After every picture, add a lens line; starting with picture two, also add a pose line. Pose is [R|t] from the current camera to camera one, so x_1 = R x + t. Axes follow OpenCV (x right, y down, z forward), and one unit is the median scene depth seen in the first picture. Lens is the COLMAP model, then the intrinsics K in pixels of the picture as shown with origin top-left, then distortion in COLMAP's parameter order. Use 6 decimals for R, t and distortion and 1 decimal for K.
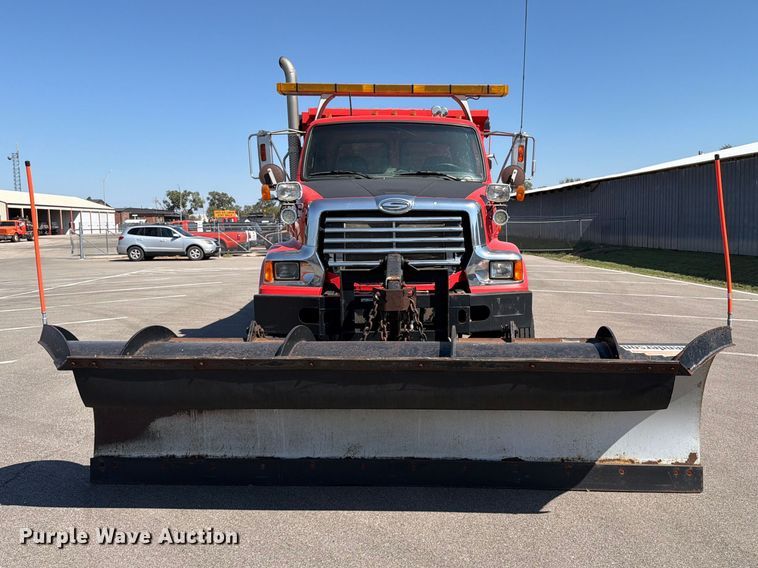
lens RADIAL K [[675.0, 0, 379.3], [0, 675.0, 286.2], [0, 0, 1]] dist [0.003564, -0.026565]
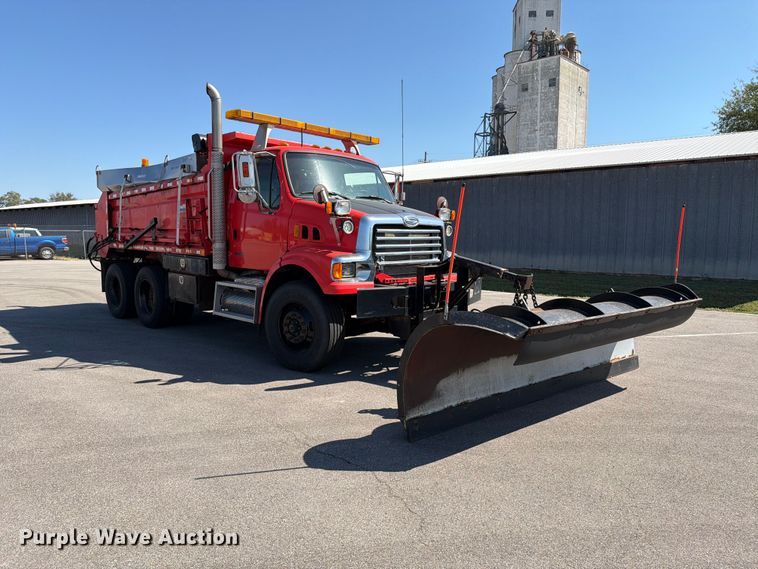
lens RADIAL K [[543.6, 0, 377.6], [0, 543.6, 282.9], [0, 0, 1]] dist [0.048270, -0.050712]
pose [[0.736511, -0.048616, 0.674676, -0.797170], [0.058129, 0.998273, 0.008477, -0.004362], [-0.673923, 0.032975, 0.738065, 0.217273]]
